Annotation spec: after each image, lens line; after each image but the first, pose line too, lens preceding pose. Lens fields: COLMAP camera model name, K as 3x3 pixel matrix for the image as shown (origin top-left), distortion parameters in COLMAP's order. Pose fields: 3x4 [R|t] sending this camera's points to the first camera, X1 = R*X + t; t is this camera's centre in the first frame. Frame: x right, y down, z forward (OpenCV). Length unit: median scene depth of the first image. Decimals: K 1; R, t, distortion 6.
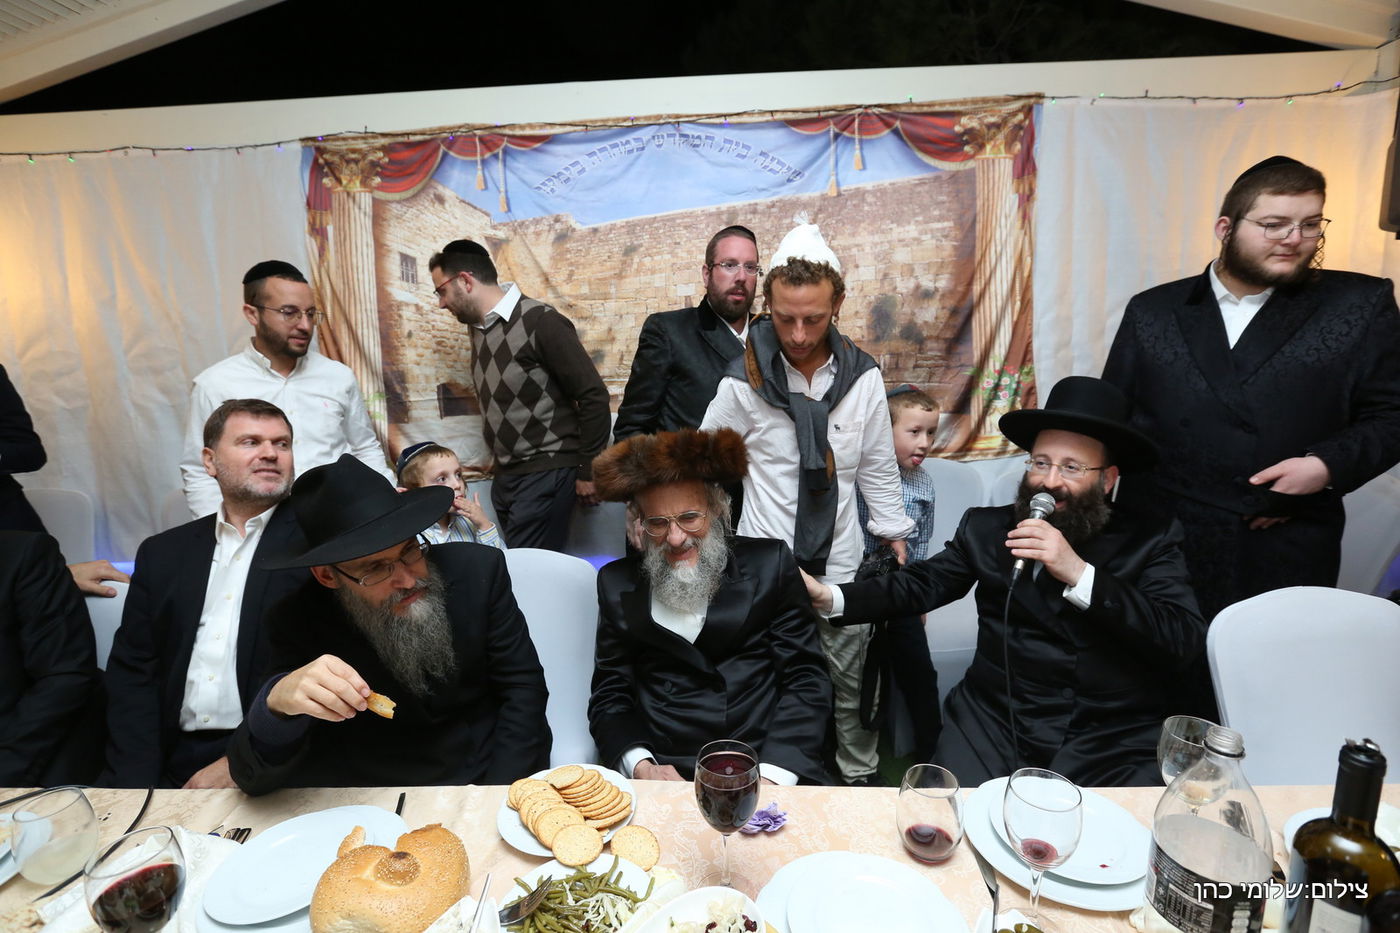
lens RADIAL K [[675.0, 0, 701.2], [0, 675.0, 465.8], [0, 0, 1]] dist [-0.062070, 0.030738]
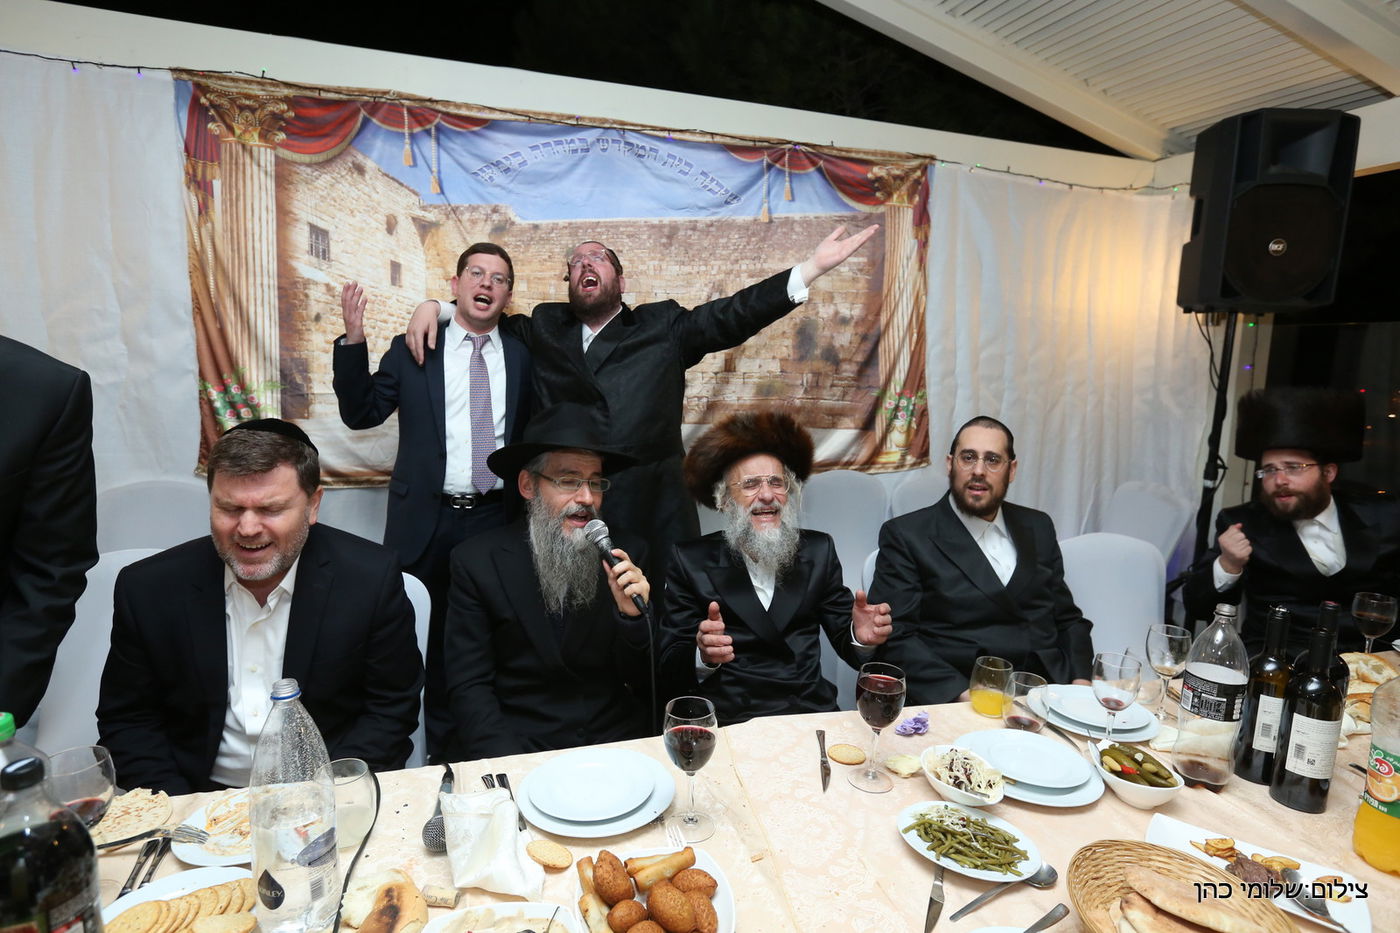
lens RADIAL K [[792.9, 0, 702.4], [0, 792.9, 460.3], [0, 0, 1]] dist [-0.051853, 0.043163]
pose [[0.938927, 0.021992, 0.343413, -0.318305], [-0.009205, 0.999204, -0.038820, 0.025259], [-0.343993, 0.033288, 0.938382, -0.133198]]
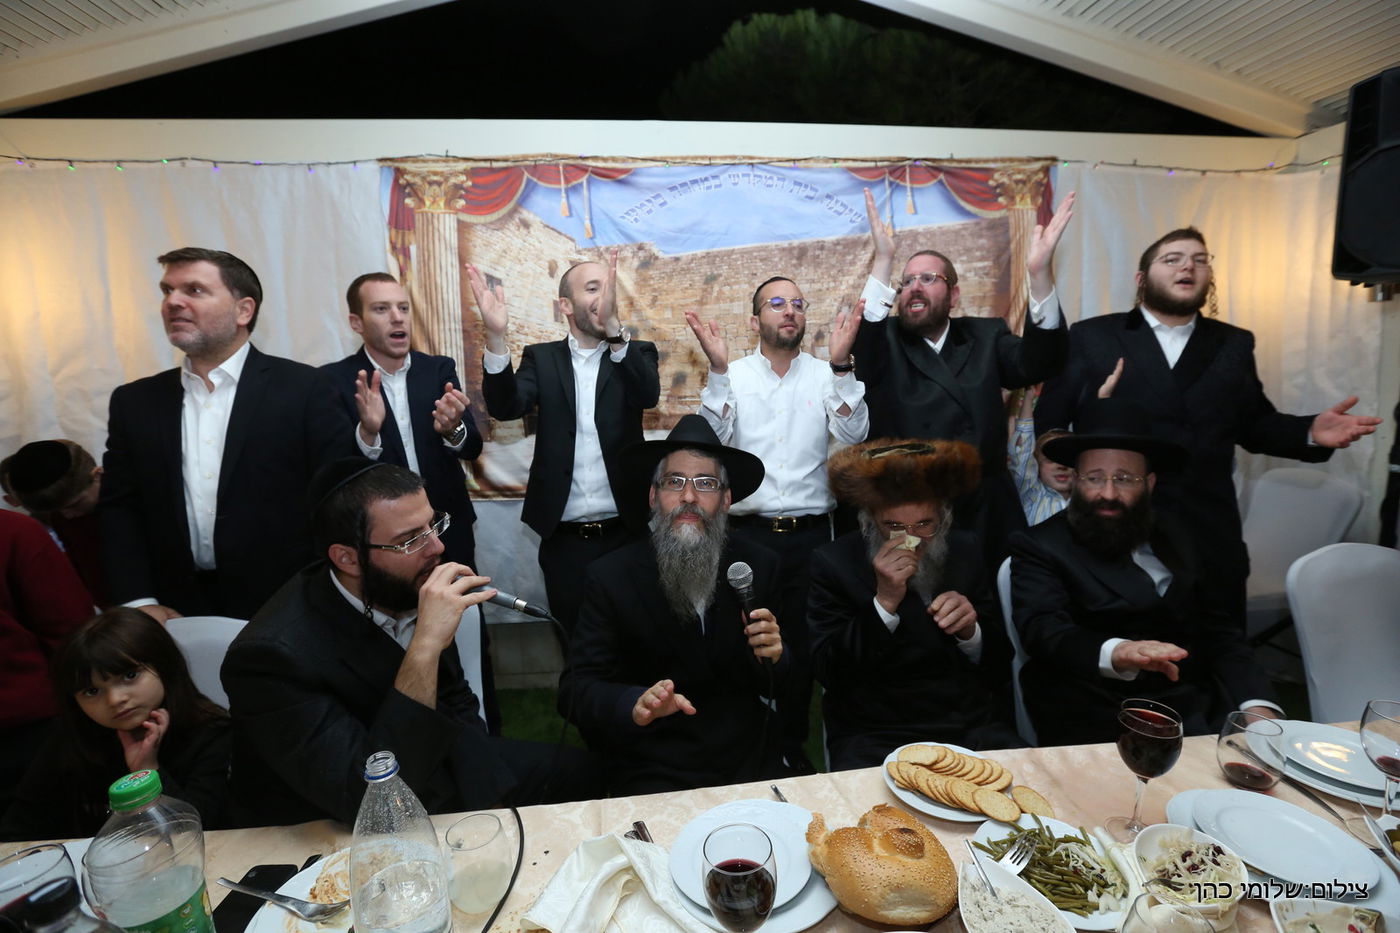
lens RADIAL K [[655.3, 0, 698.9], [0, 655.3, 458.9], [0, 0, 1]] dist [-0.060426, 0.022795]
pose [[0.989246, -0.013577, 0.145631, -0.282077], [0.020235, 0.998812, -0.044330, 0.012033], [-0.144856, 0.046800, 0.988345, -0.013331]]
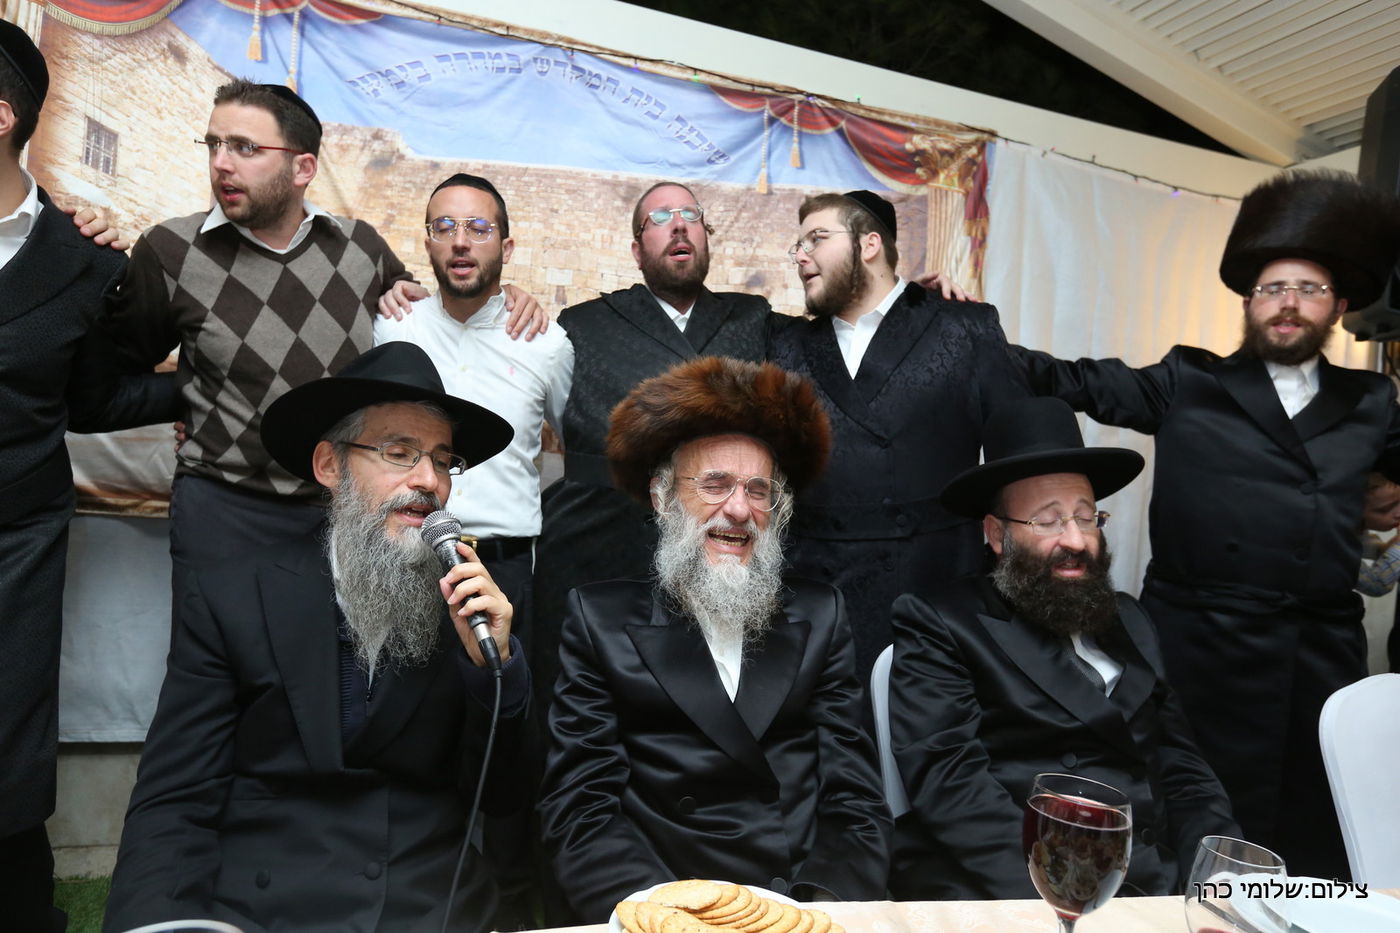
lens RADIAL K [[958.3, 0, 702.0], [0, 958.3, 466.7], [0, 0, 1]] dist [-0.042787, 0.072948]
pose [[0.926638, 0.120313, 0.356184, -0.216733], [-0.062557, 0.983547, -0.169477, 0.093009], [-0.370714, 0.134762, 0.918918, 0.062660]]
